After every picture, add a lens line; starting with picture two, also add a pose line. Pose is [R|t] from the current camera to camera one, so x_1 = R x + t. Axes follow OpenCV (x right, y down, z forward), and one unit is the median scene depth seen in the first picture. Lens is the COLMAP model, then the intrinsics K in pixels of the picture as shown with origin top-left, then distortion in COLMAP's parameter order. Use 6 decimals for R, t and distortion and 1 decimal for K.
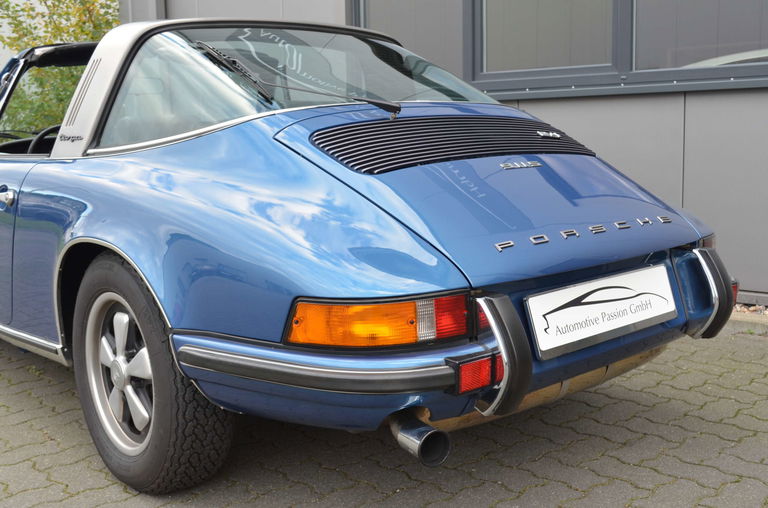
lens RADIAL K [[860.7, 0, 384.0], [0, 860.7, 254.0], [0, 0, 1]] dist [-0.022932, -0.029774]
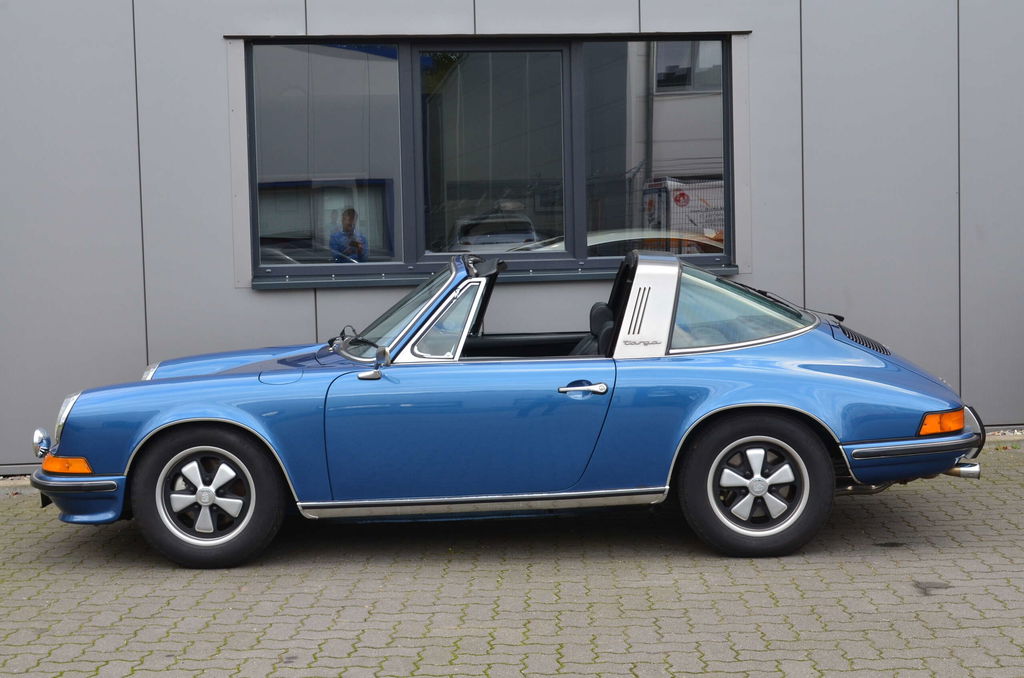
lens RADIAL K [[1570.7, 0, 512.0], [0, 1570.7, 339.0], [0, 0, 1]] dist [-0.002403, 0.037229]
pose [[0.677193, -0.048131, 0.734229, -2.870946], [0.114346, 0.992619, -0.040394, -0.072112], [-0.726866, 0.111311, 0.677699, -0.725589]]
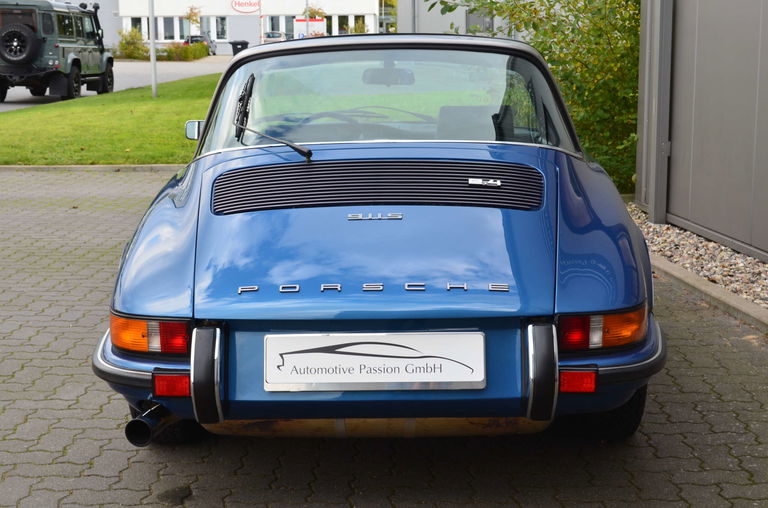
lens RADIAL K [[1247.6, 0, 384.0], [0, 1247.6, 254.0], [0, 0, 1]] dist [0.001440, 0.057422]
pose [[0.734277, 0.134331, -0.665426, 1.183406], [-0.104017, 0.990914, 0.085258, -0.187666], [0.670833, 0.006613, 0.741579, -0.133774]]
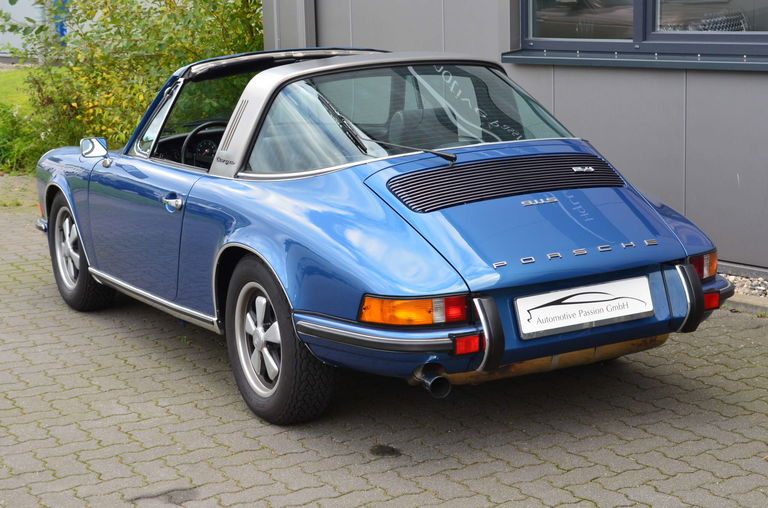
lens RADIAL K [[1445.1, 0, 384.0], [0, 1445.1, 254.0], [0, 0, 1]] dist [0.081386, 0.217691]
pose [[0.978192, 0.030925, -0.205388, 0.390527], [-0.021179, 0.998550, 0.049481, -0.127596], [0.206621, -0.044053, 0.977429, -1.321254]]
